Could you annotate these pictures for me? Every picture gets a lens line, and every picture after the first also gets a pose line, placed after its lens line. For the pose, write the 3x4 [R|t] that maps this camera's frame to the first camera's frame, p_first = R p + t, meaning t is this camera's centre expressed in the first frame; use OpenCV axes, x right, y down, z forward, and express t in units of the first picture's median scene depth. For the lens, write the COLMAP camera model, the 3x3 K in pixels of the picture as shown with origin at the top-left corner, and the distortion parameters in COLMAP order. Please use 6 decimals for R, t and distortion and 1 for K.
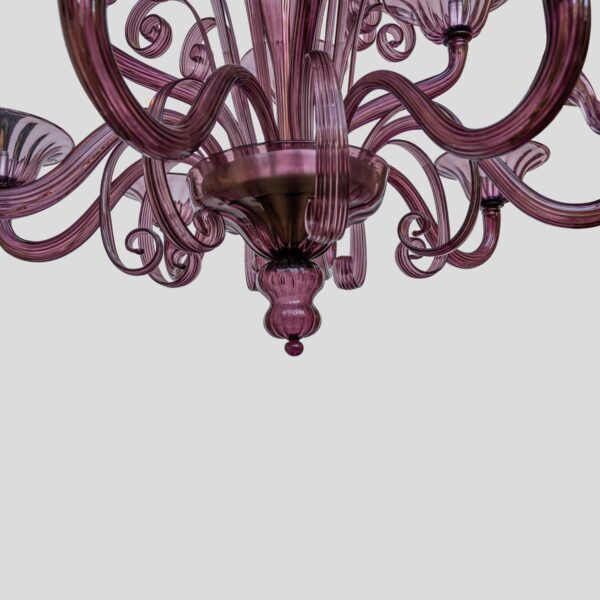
lens RADIAL K [[554.5, 0, 299.3], [0, 554.5, 298.1], [0, 0, 1]] dist [-0.024839, 0.011124]
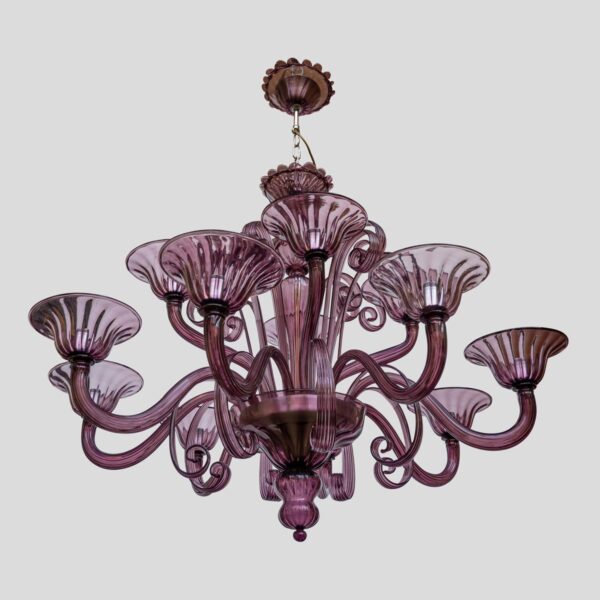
lens RADIAL K [[523.0, 0, 297.3], [0, 523.0, 297.3], [0, 0, 1]] dist [-0.004688, -0.007551]
pose [[0.999808, 0.018122, -0.007442, -0.016785], [-0.019573, 0.908282, -0.417901, 0.092123], [-0.000814, 0.417967, 0.908462, -0.421037]]
